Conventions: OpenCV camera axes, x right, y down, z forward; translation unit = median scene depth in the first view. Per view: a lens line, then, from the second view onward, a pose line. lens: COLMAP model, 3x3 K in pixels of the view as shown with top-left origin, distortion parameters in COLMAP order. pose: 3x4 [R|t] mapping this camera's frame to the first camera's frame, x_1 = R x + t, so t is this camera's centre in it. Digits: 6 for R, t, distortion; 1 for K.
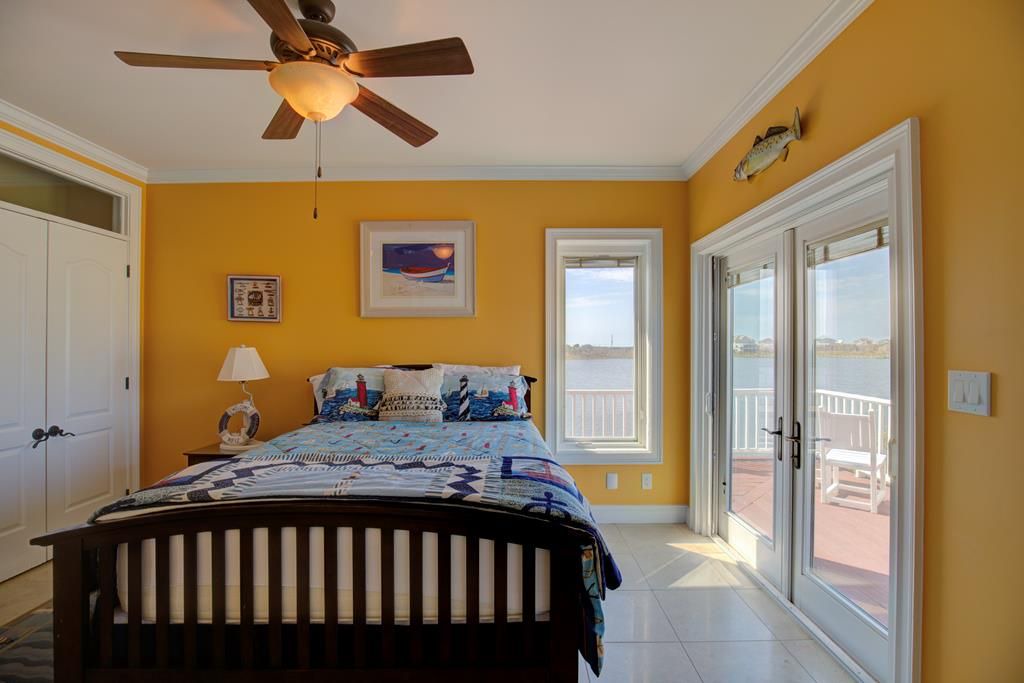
lens RADIAL K [[467.6, 0, 510.8], [0, 467.6, 341.8], [0, 0, 1]] dist [-0.030988, 0.004729]
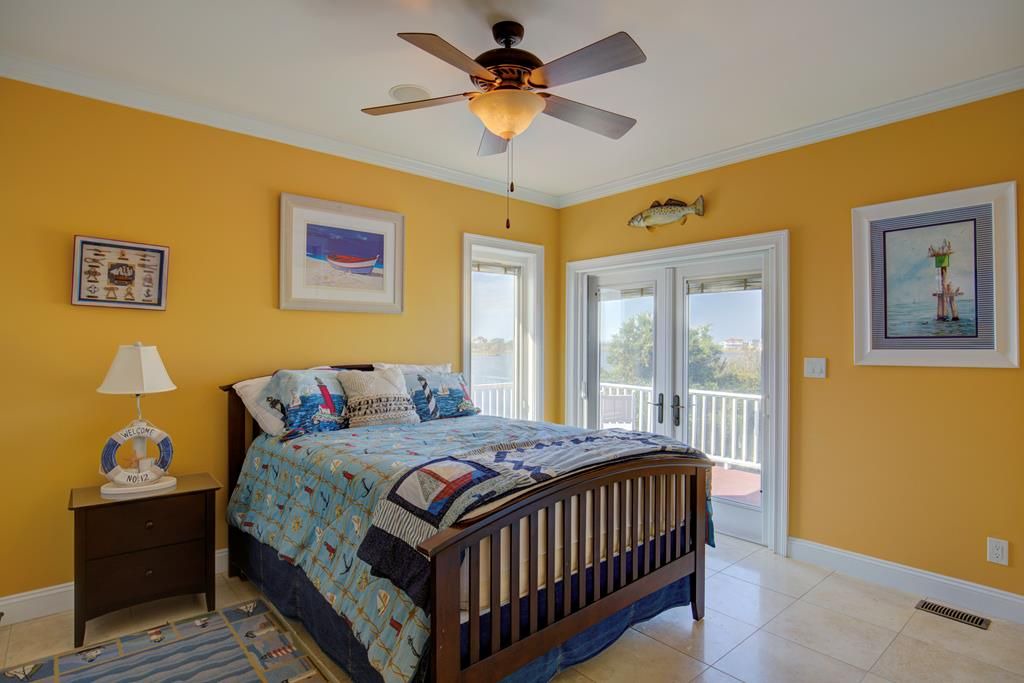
lens RADIAL K [[538.6, 0, 512.6], [0, 538.6, 339.4], [0, 0, 1]] dist [-0.020850, 0.003349]
pose [[0.751468, 0.009247, 0.659704, -0.694421], [-0.010117, 0.999946, -0.002491, -0.000913], [-0.659691, -0.004802, 0.751521, 0.020152]]
